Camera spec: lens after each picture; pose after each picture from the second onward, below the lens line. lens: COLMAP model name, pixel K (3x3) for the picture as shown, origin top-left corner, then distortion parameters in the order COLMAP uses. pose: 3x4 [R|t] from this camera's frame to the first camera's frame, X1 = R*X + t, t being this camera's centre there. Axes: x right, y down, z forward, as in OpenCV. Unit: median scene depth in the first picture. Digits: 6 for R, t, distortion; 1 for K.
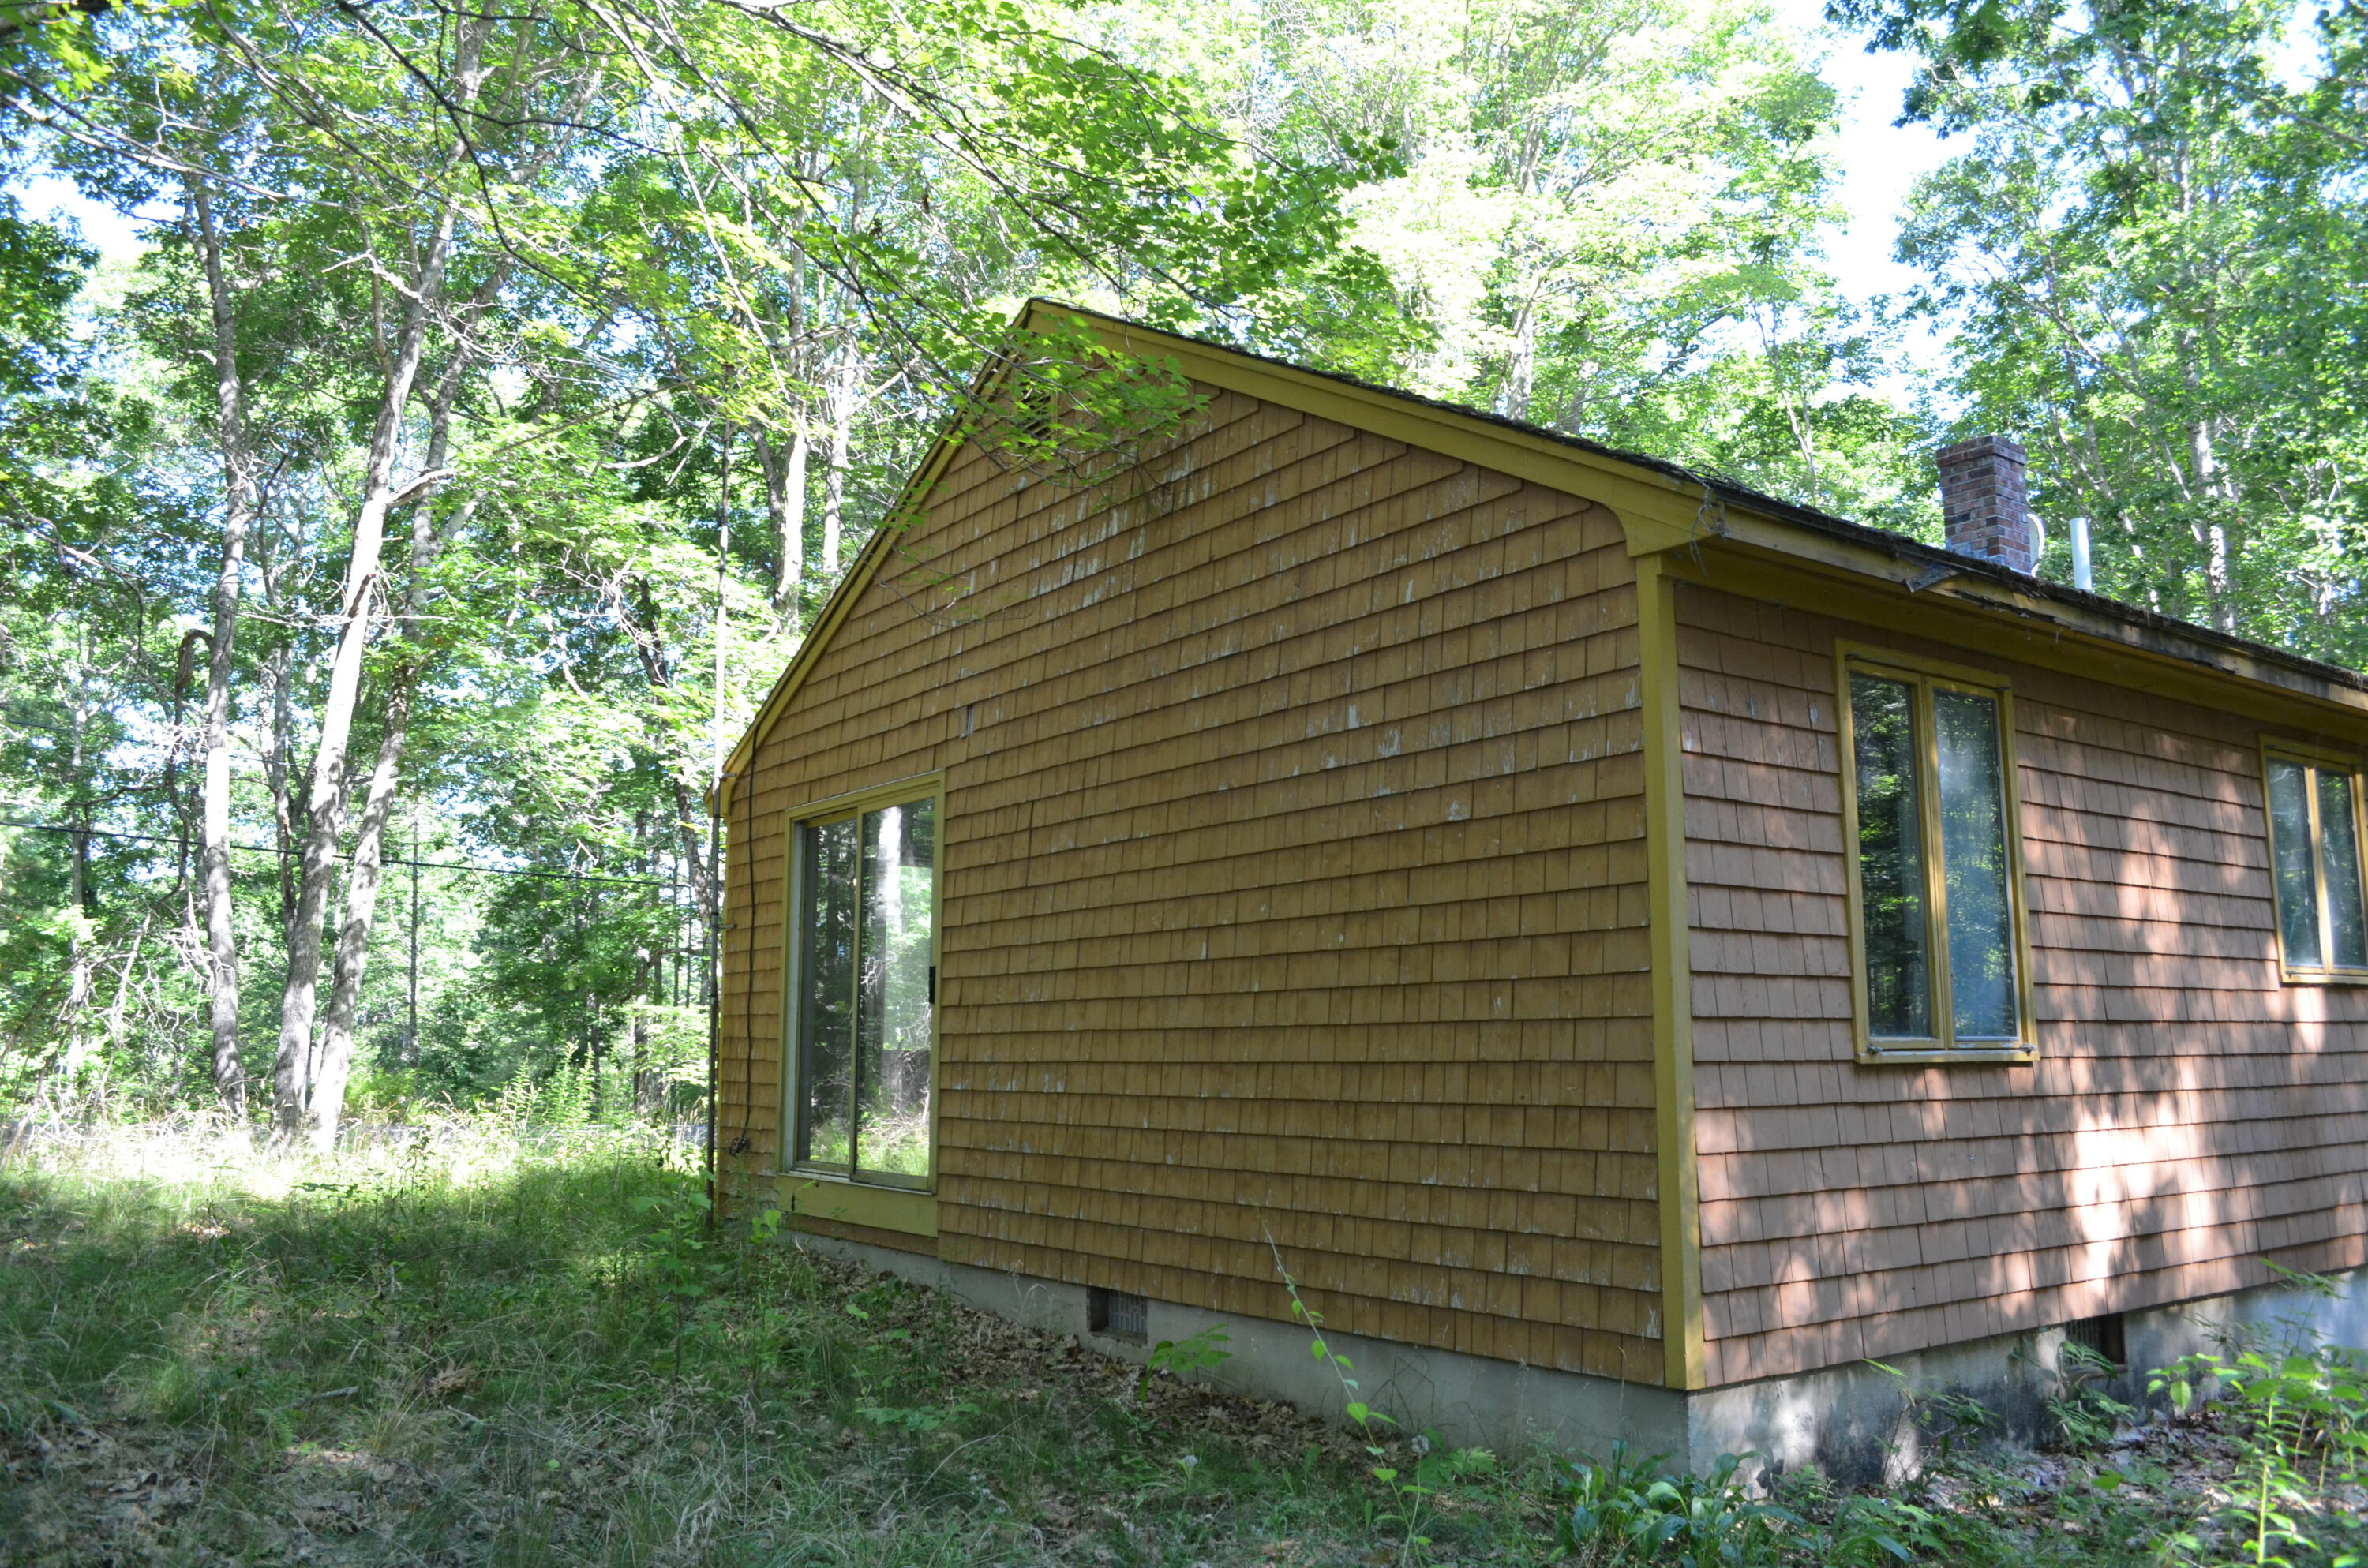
lens RADIAL K [[1836.7, 0, 1188.0], [0, 1836.7, 802.1], [0, 0, 1]] dist [-0.070264, -0.000431]
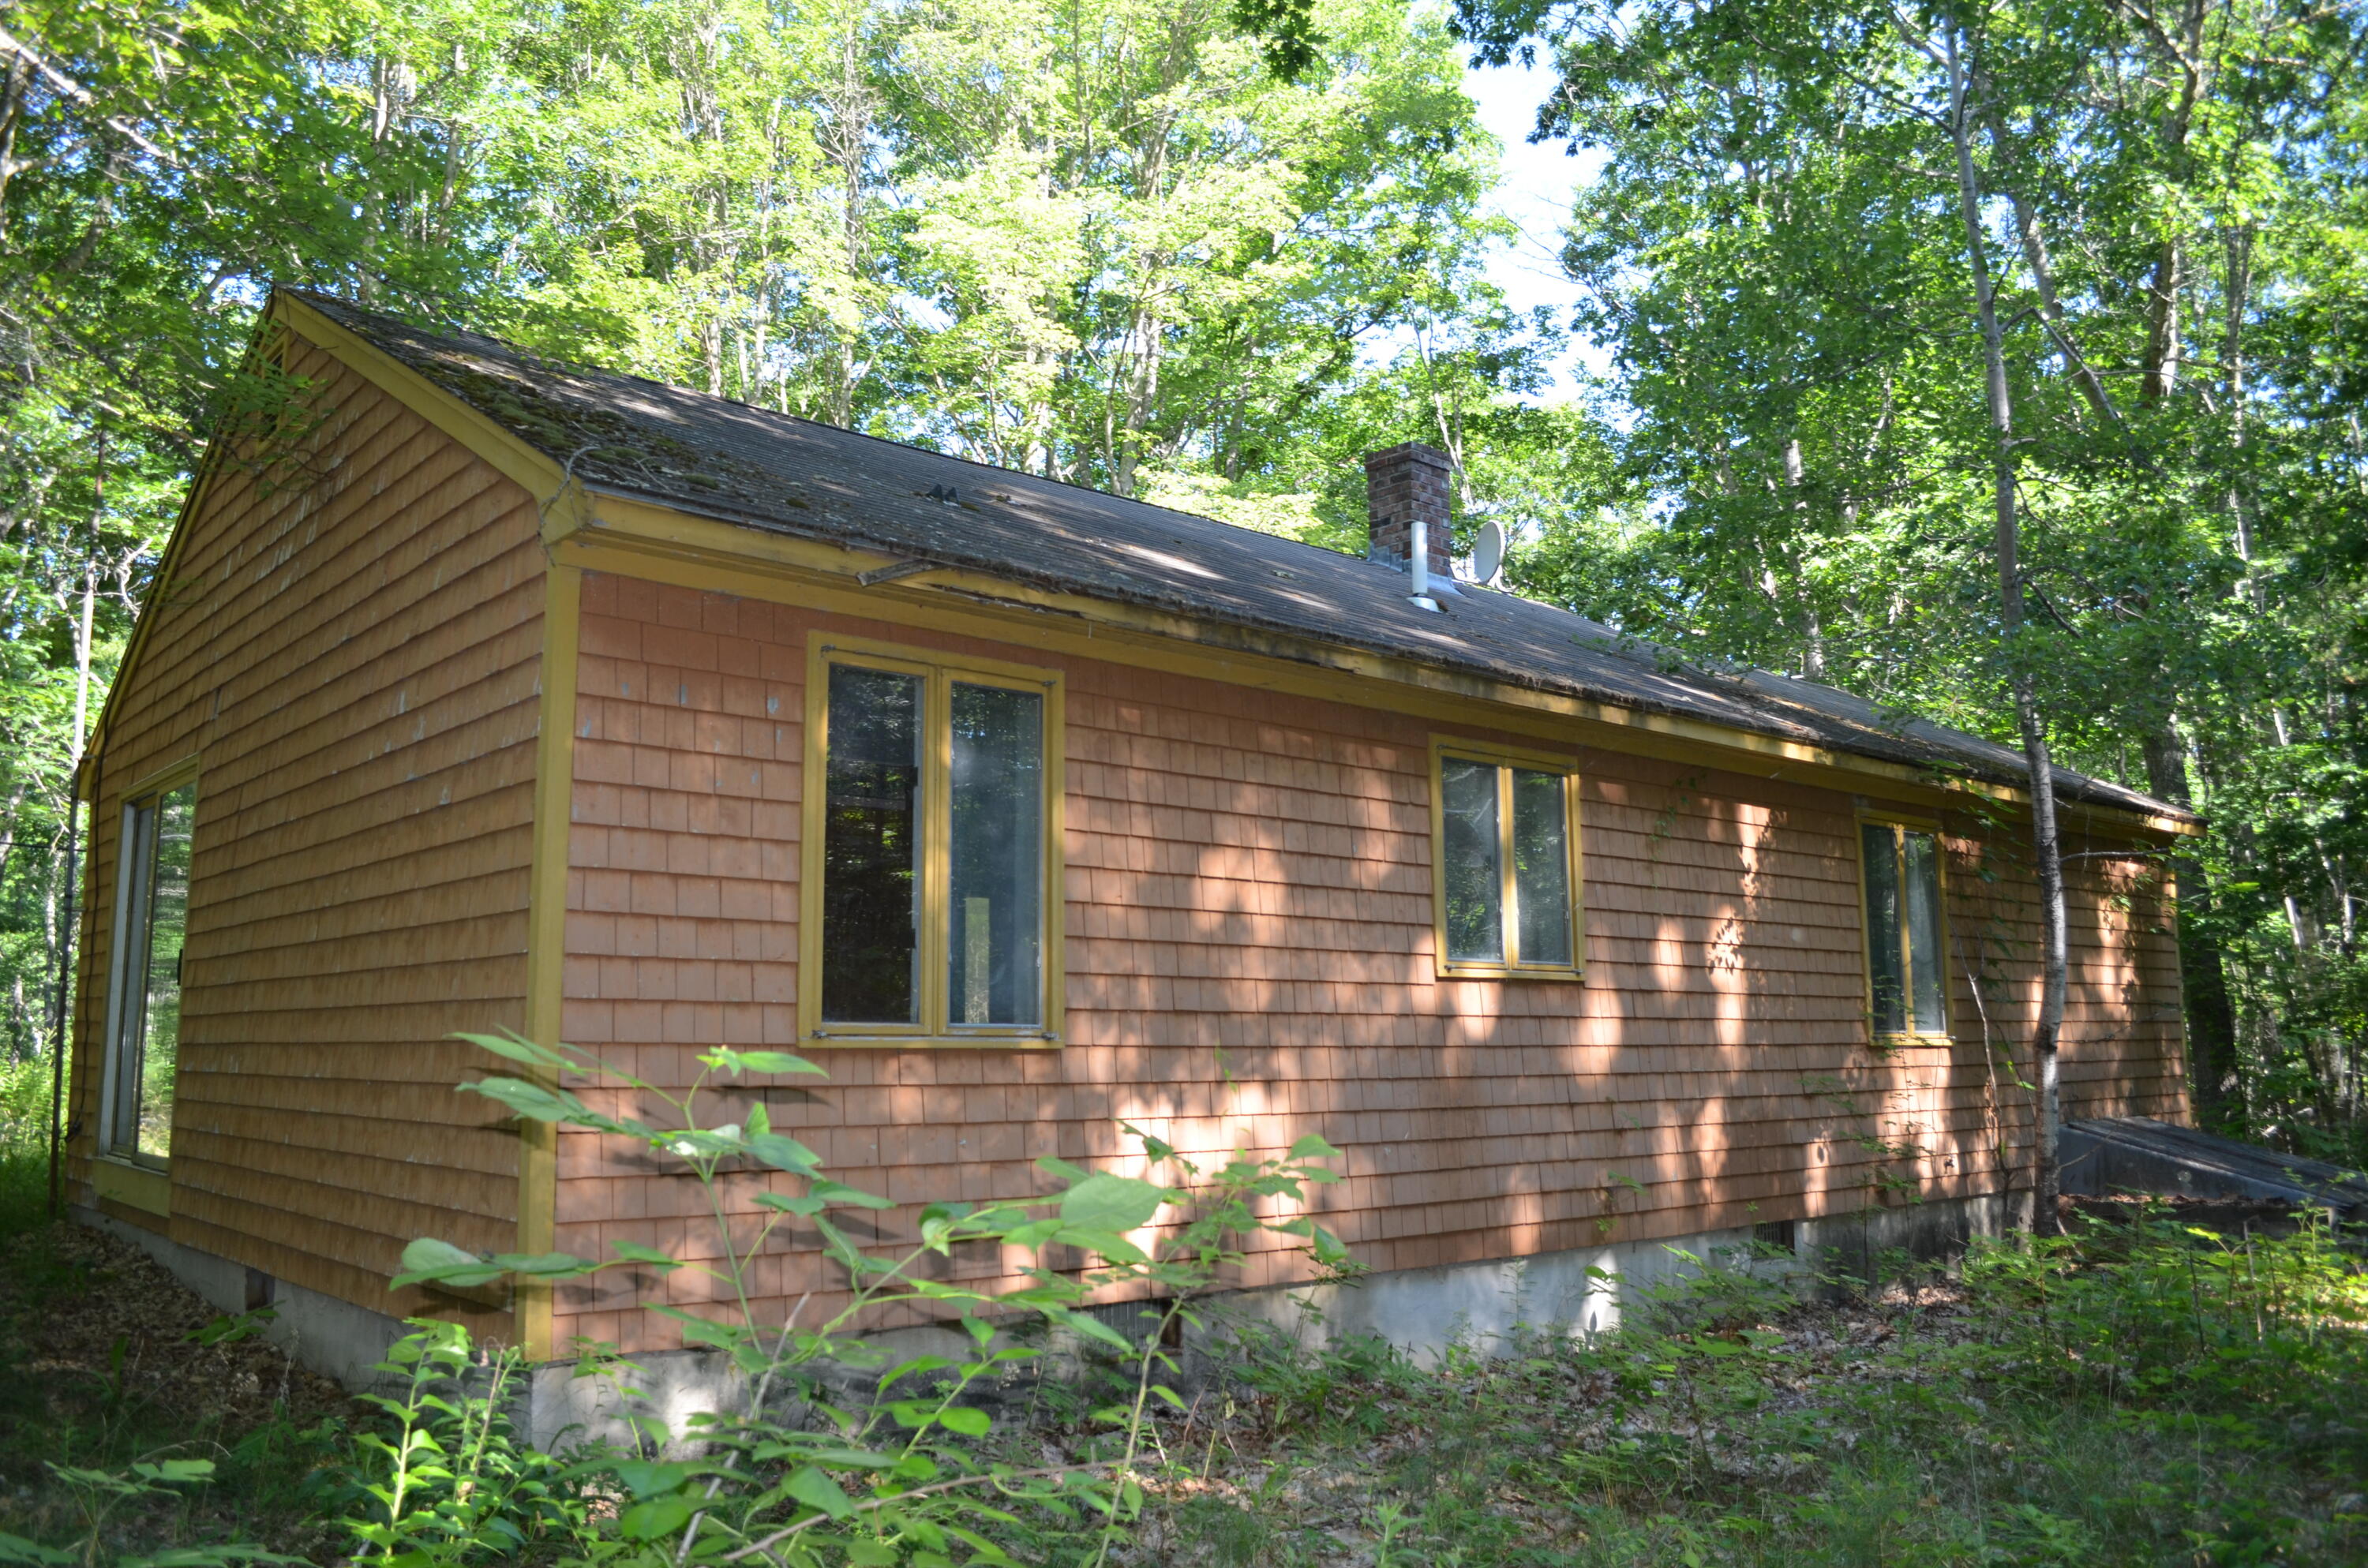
lens RADIAL K [[1839.2, 0, 1184.0], [0, 1839.2, 784.0], [0, 0, 1]] dist [-0.071383, -0.003189]
pose [[0.996061, 0.012553, 0.087773, 0.261084], [-0.011861, 0.999894, -0.008397, 0.001186], [-0.087869, 0.007323, 0.996105, -0.022105]]
